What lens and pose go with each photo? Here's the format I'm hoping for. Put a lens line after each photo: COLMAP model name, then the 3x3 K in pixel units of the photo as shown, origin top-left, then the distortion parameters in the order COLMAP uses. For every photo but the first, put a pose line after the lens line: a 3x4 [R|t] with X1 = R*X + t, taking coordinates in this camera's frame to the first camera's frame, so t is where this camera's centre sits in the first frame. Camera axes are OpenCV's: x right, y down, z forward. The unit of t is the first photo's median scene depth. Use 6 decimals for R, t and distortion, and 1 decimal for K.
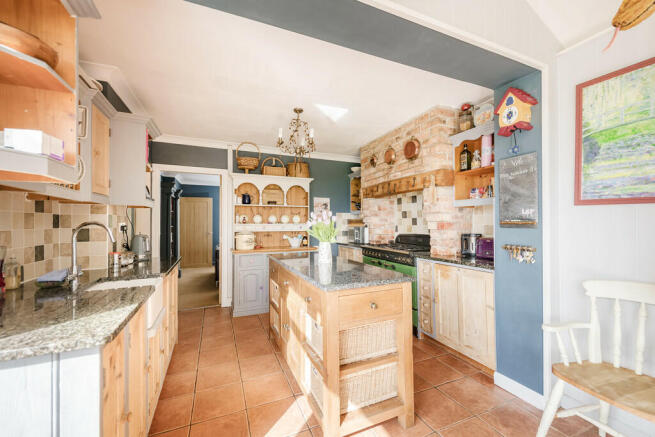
lens RADIAL K [[263.3, 0, 325.6], [0, 263.3, 219.8], [0, 0, 1]] dist [0.001711, -0.000867]
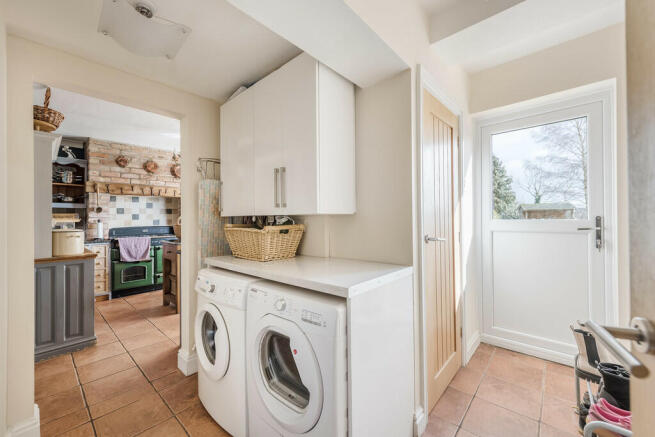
lens RADIAL K [[263.3, 0, 342.9], [0, 263.3, 215.4], [0, 0, 1]] dist [0.001711, -0.000867]
pose [[-0.447113, 0.028176, 0.894034, -1.244531], [0.007629, 0.999588, -0.027687, 0.042067], [-0.894445, -0.005558, -0.447144, 0.669069]]
